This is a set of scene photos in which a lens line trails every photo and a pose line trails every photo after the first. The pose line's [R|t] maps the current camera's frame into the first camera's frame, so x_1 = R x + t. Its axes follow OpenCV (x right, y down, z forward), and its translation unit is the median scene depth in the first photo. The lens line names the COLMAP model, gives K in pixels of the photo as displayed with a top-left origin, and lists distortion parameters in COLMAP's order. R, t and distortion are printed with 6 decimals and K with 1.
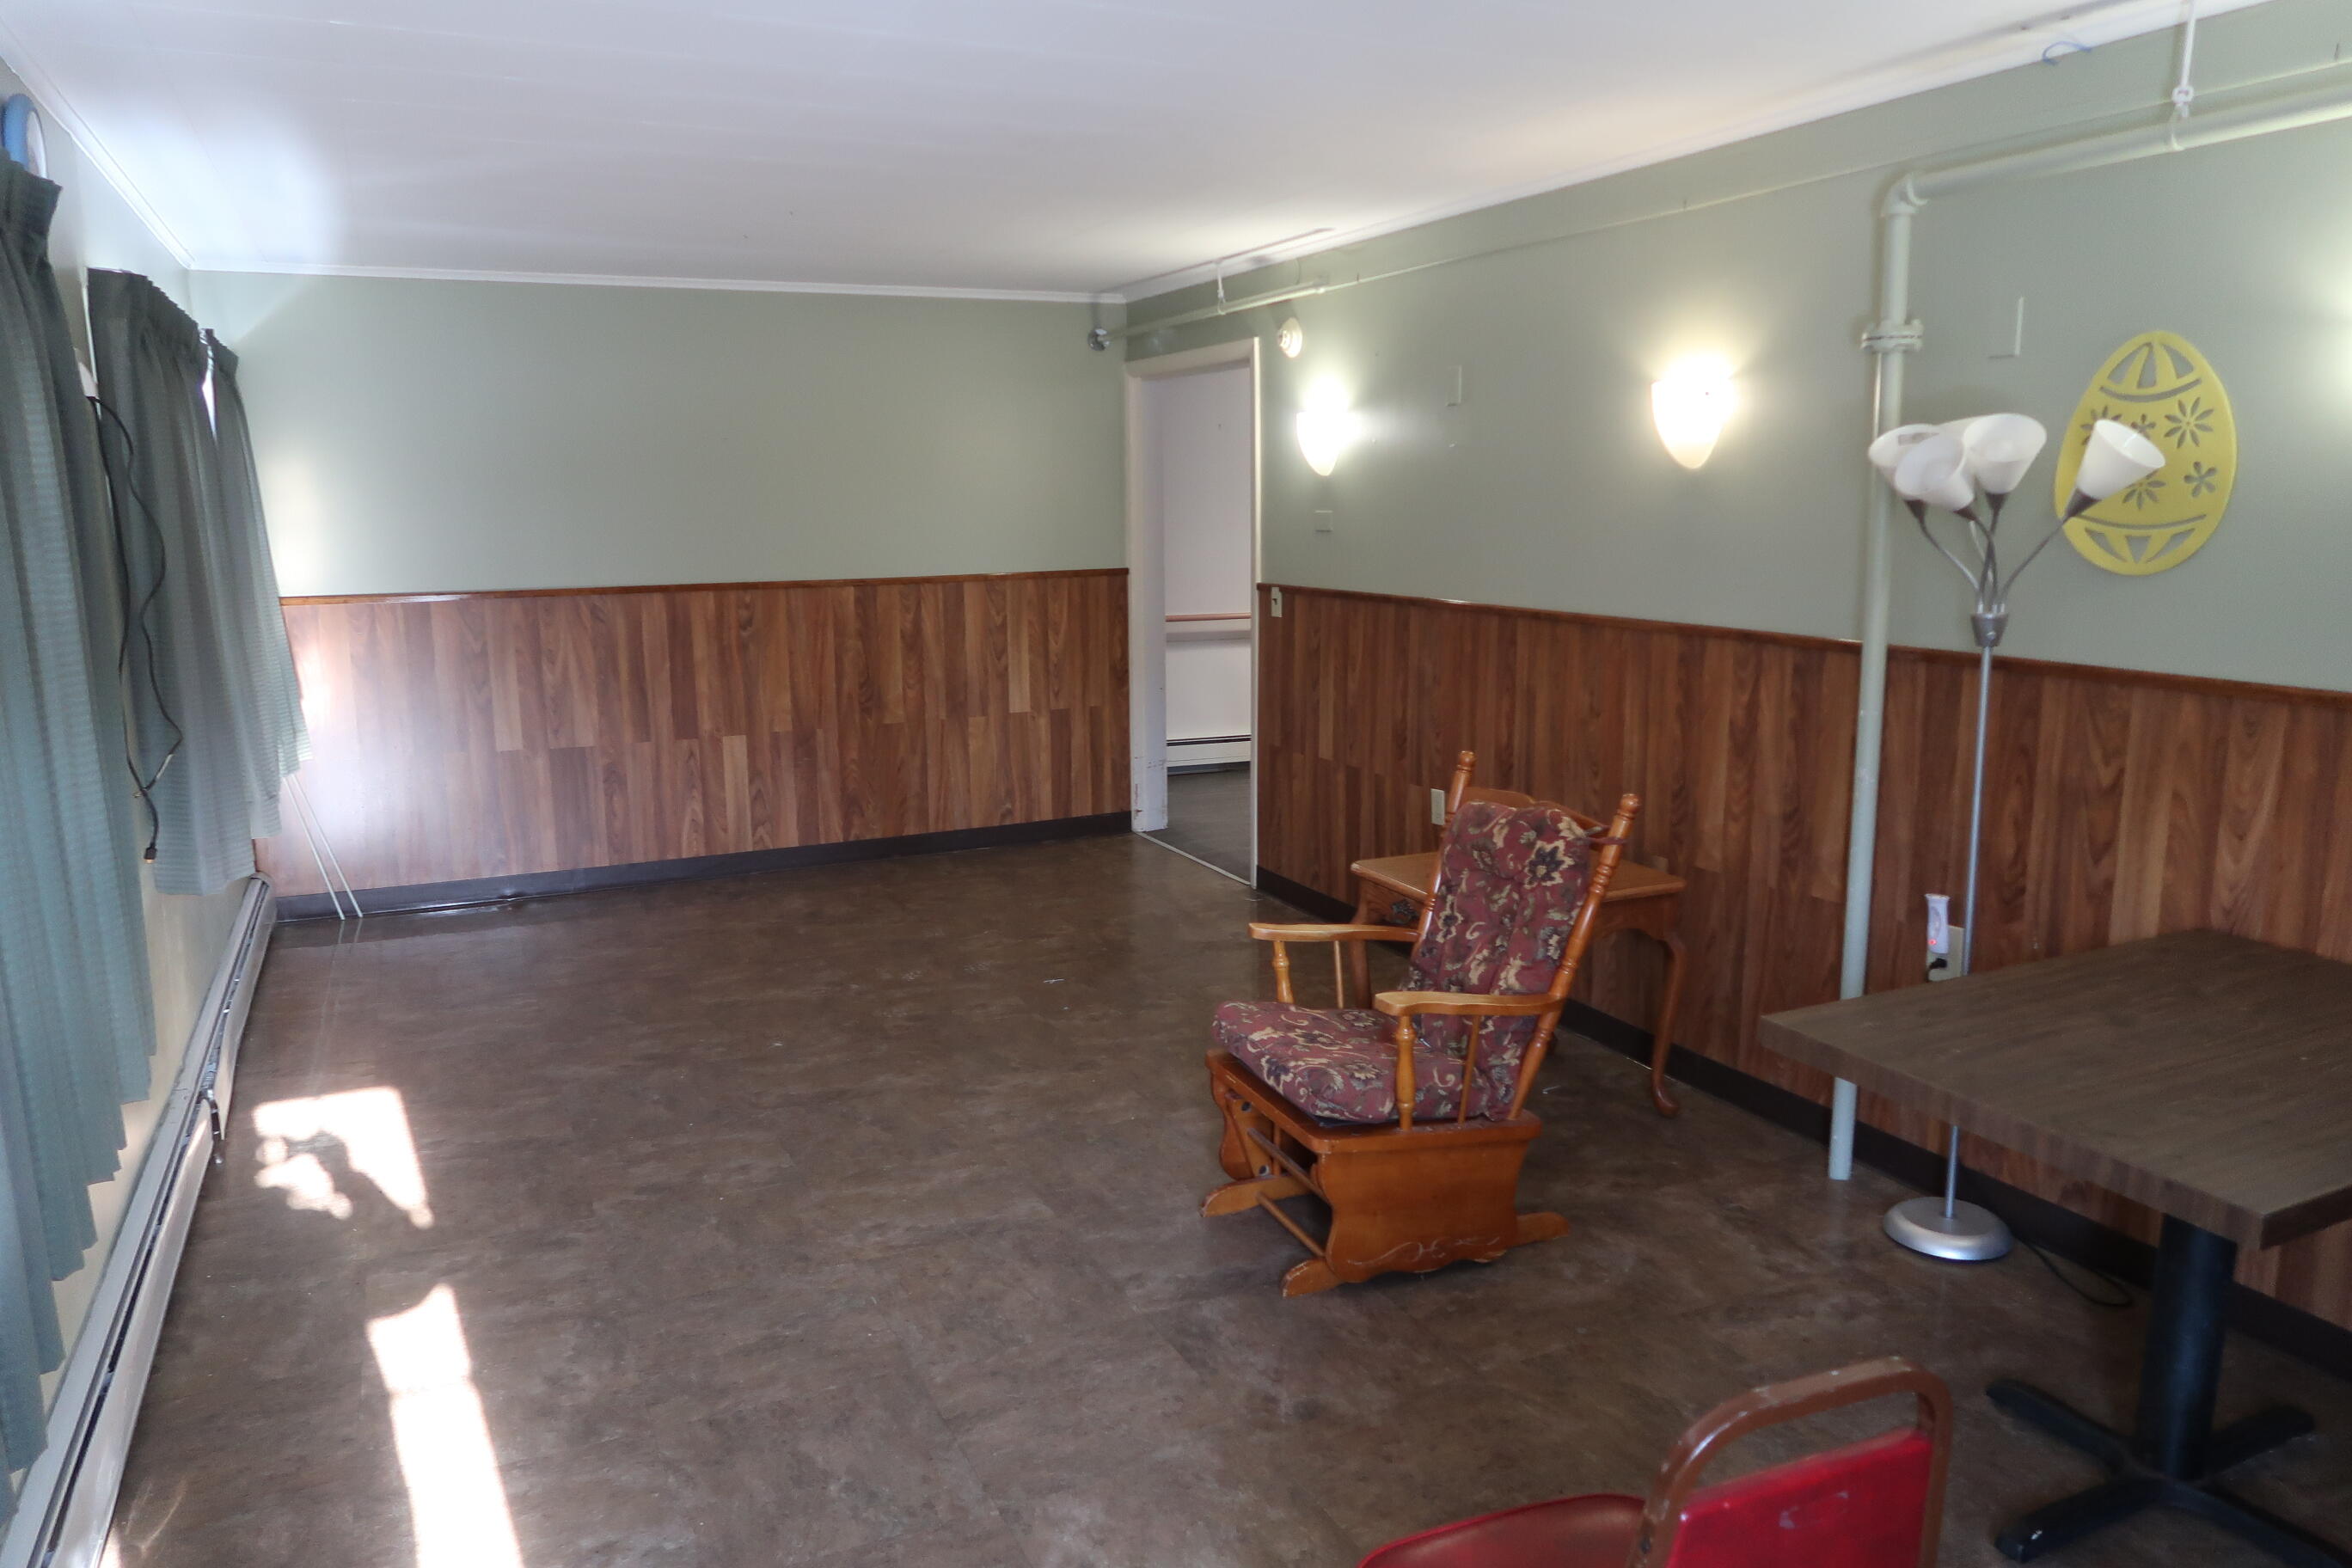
lens RADIAL K [[1620.1, 0, 1176.0], [0, 1620.1, 784.0], [0, 0, 1]] dist [-0.030732, -0.001339]
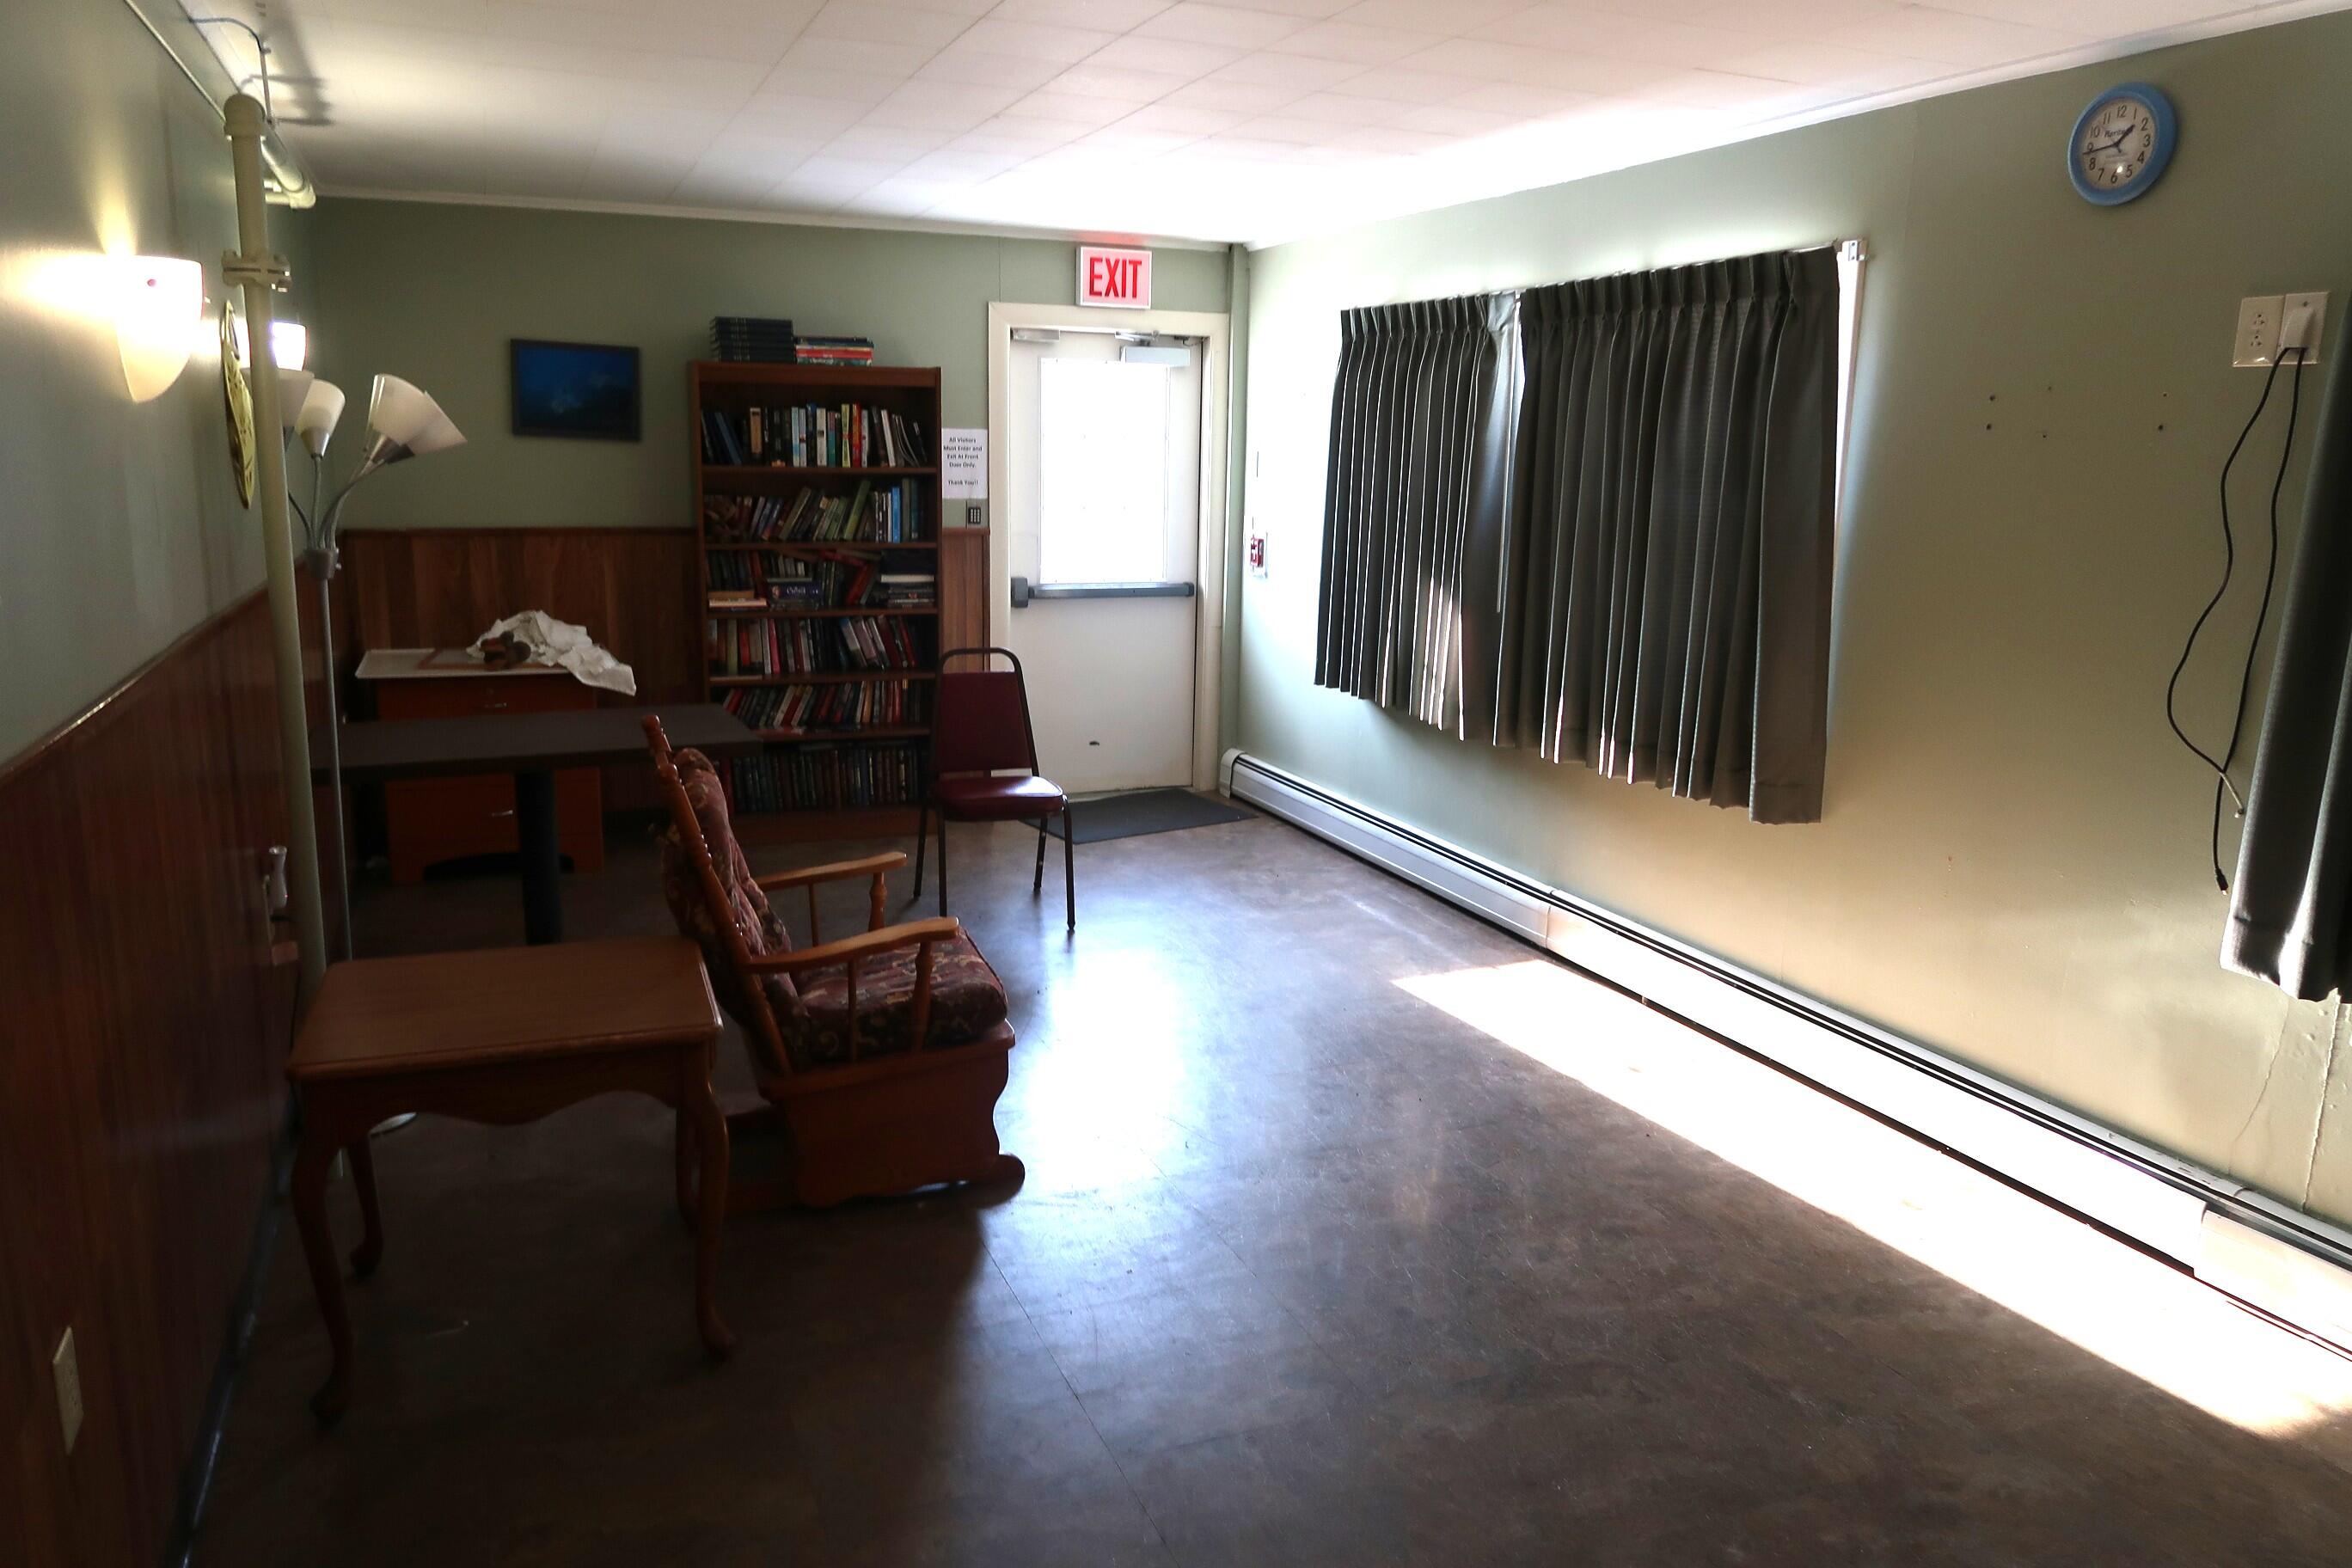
lens RADIAL K [[1620.1, 0, 1176.0], [0, 1620.1, 784.0], [0, 0, 1]] dist [-0.030732, -0.001339]
pose [[-0.998781, -0.019705, 0.045259, -0.114251], [-0.001370, 0.927580, 0.373623, -0.314325], [-0.049344, 0.373105, -0.926476, 1.750242]]
